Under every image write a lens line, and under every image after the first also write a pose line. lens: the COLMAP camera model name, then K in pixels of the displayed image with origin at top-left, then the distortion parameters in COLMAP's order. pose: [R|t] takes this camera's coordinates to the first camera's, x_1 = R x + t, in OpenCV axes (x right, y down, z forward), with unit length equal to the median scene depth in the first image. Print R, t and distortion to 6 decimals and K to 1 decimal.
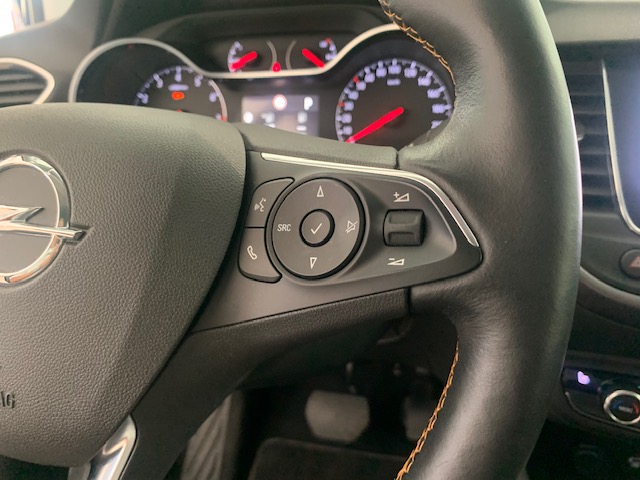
lens RADIAL K [[498.5, 0, 325.5], [0, 498.5, 240.8], [0, 0, 1]] dist [0.017243, -0.028681]
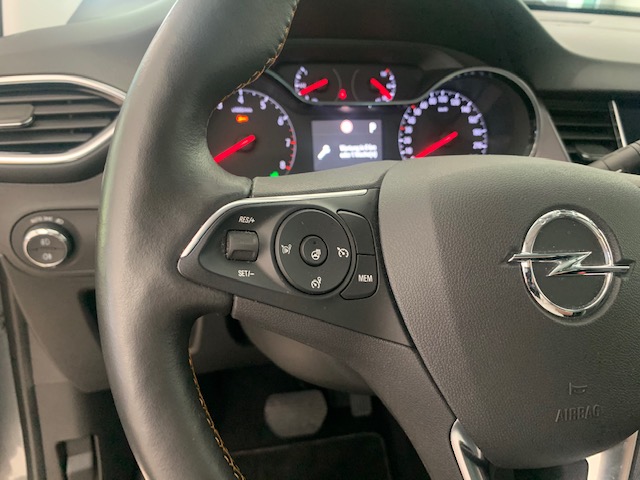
lens RADIAL K [[498.5, 0, 314.4], [0, 498.5, 241.3], [0, 0, 1]] dist [0.017243, -0.028681]
pose [[0.881618, -0.113823, 0.458034, -0.695433], [0.106278, 0.993436, 0.042309, -0.087425], [-0.459843, 0.011378, 0.887927, 0.088048]]
